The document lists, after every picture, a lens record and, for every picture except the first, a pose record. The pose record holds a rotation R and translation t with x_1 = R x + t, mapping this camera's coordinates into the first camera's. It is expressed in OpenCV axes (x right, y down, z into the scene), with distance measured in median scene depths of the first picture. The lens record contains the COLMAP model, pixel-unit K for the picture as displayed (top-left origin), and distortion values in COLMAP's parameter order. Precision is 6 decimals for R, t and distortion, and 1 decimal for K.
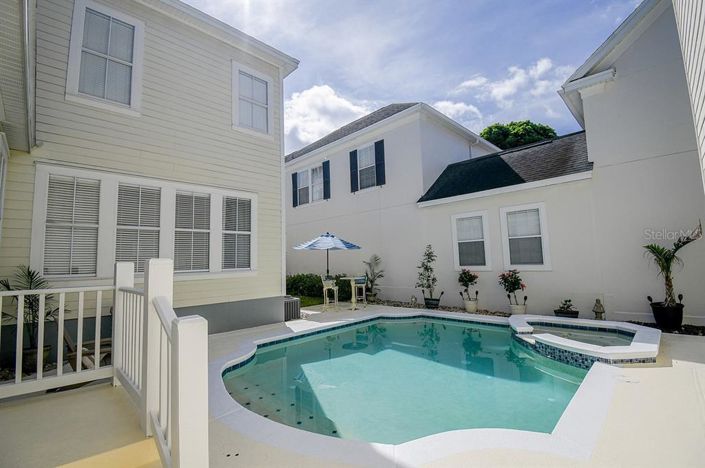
lens RADIAL K [[311.5, 0, 352.7], [0, 311.5, 231.3], [0, 0, 1]] dist [-0.010875, -0.000457]
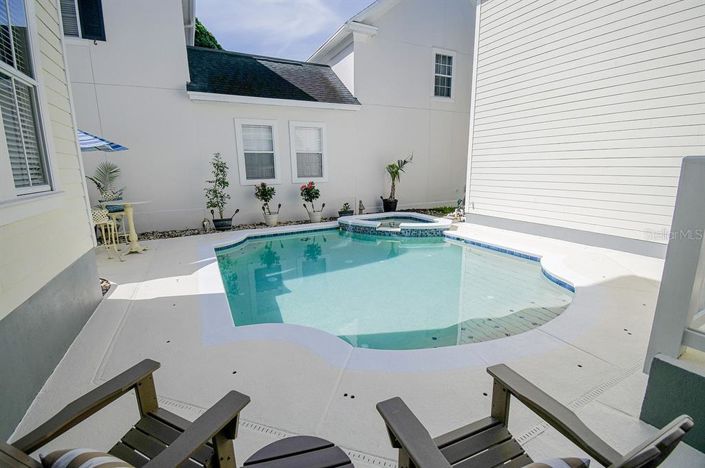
lens RADIAL K [[311.5, 0, 352.7], [0, 311.5, 231.3], [0, 0, 1]] dist [-0.010875, -0.000457]
pose [[0.303277, -0.160822, 0.939233, -0.458473], [-0.083360, 0.977399, 0.194274, 0.060828], [-0.949249, -0.137214, 0.283017, 0.457284]]
